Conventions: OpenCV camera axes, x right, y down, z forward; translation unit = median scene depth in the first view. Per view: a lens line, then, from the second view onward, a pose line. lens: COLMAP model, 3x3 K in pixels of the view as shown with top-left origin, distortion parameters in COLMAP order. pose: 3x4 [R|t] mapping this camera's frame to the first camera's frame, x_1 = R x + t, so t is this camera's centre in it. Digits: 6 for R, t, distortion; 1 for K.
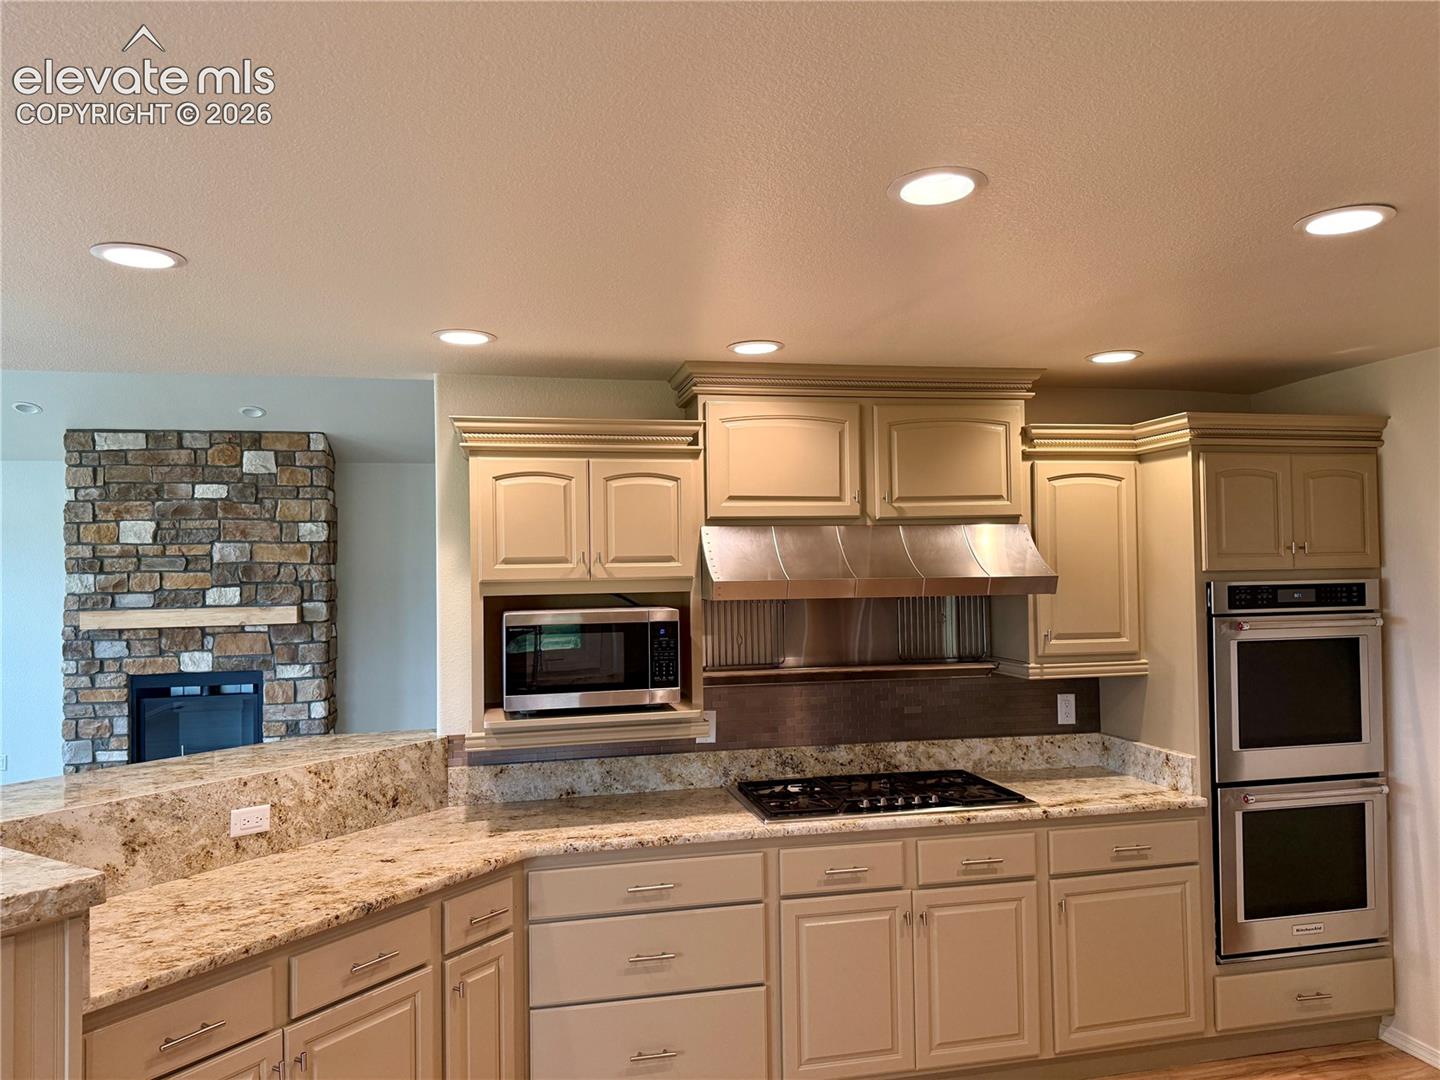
lens RADIAL K [[1012.6, 0, 714.7], [0, 1012.6, 527.5], [0, 0, 1]] dist [0.055490, -0.075051]
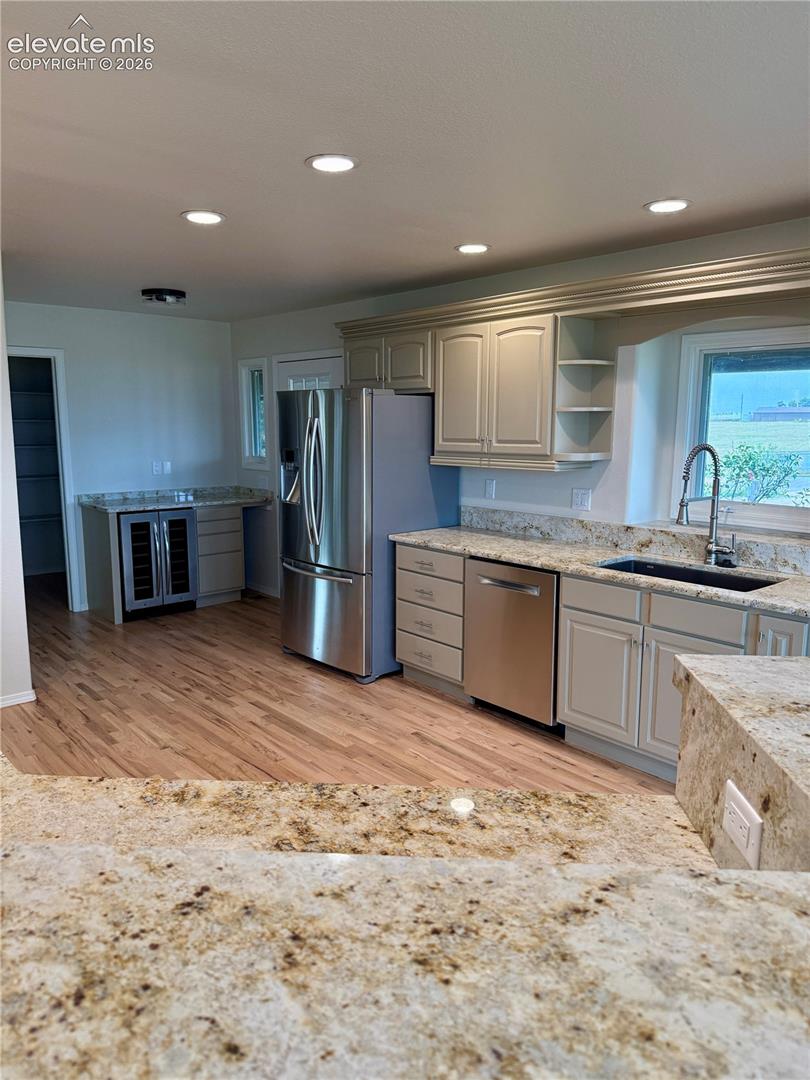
lens RADIAL K [[759.5, 0, 408.3], [0, 759.5, 540.2], [0, 0, 1]] dist [0.055490, -0.075051]
pose [[-0.488164, -0.124851, 0.863776, -0.603411], [-0.034612, 0.991706, 0.123781, 0.084523], [-0.872066, 0.030528, -0.488436, 0.875538]]
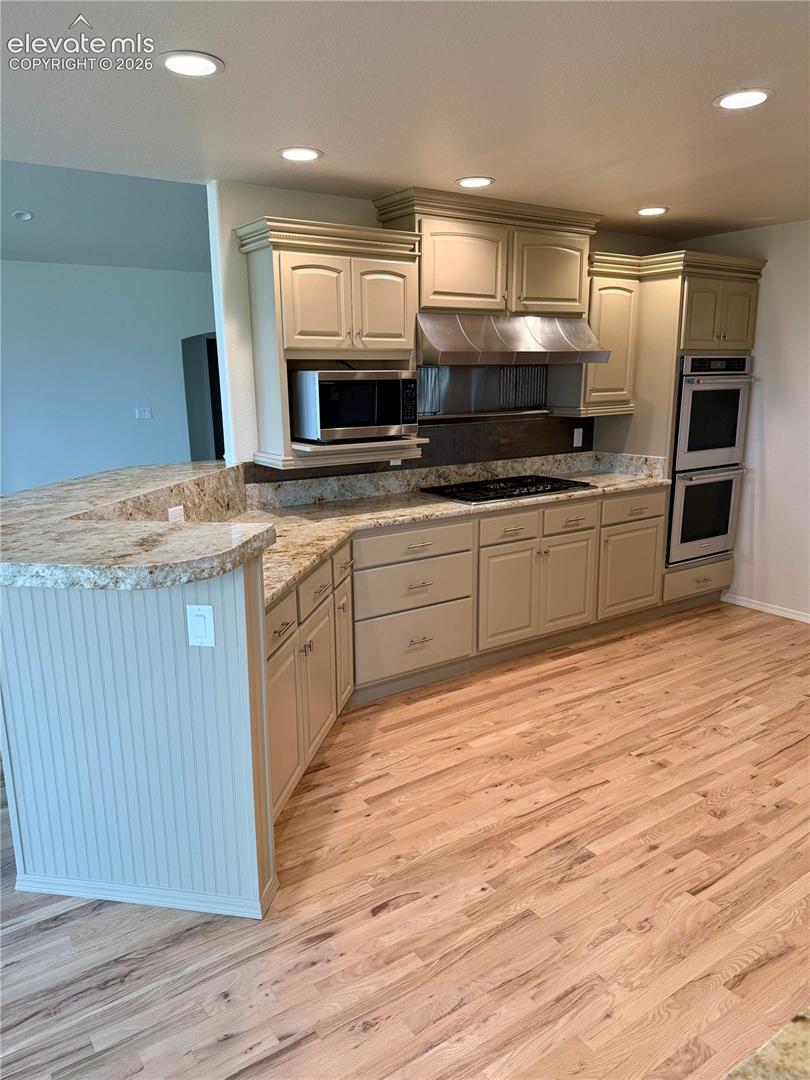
lens RADIAL K [[759.5, 0, 399.5], [0, 759.5, 550.0], [0, 0, 1]] dist [0.055490, -0.075051]
pose [[0.924892, -0.080456, 0.371621, -0.473243], [-0.020705, 0.965250, 0.260508, 0.043248], [-0.379667, -0.248637, 0.891085, -0.051602]]
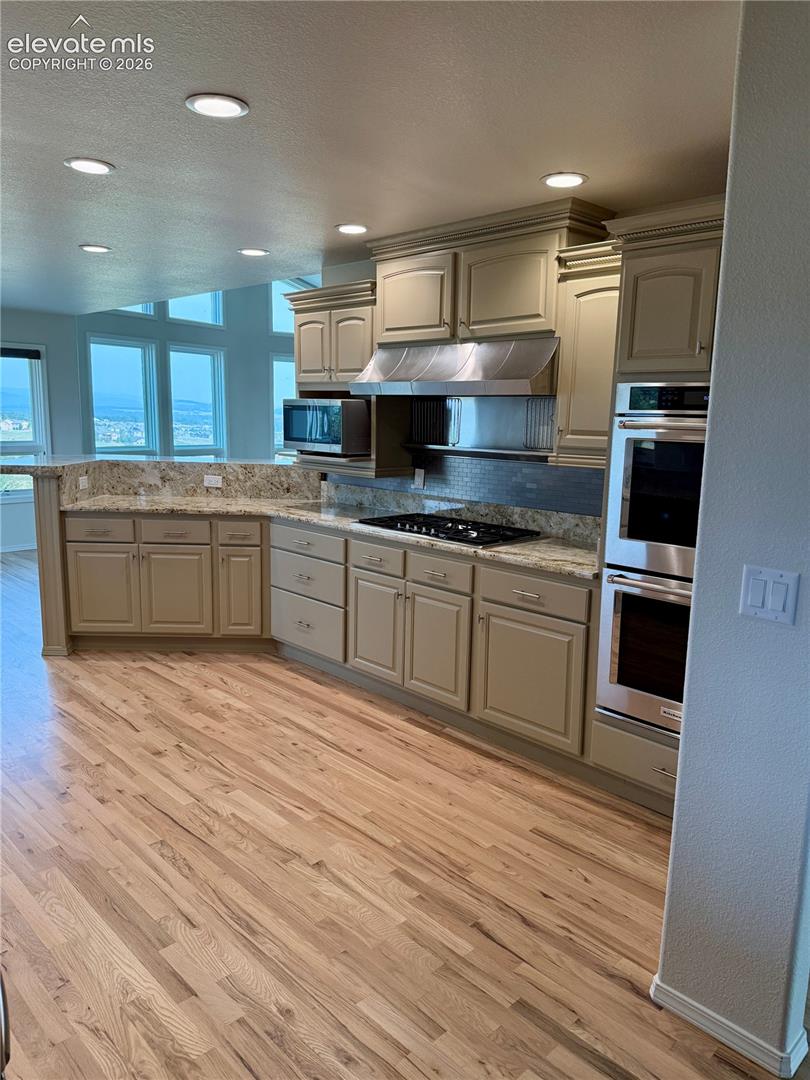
lens RADIAL K [[759.5, 0, 408.0], [0, 759.5, 546.9], [0, 0, 1]] dist [0.055490, -0.075051]
pose [[0.533367, 0.177847, -0.826976, 1.089777], [0.005394, 0.976913, 0.213571, 0.048657], [0.845866, -0.118373, 0.520094, 0.370978]]
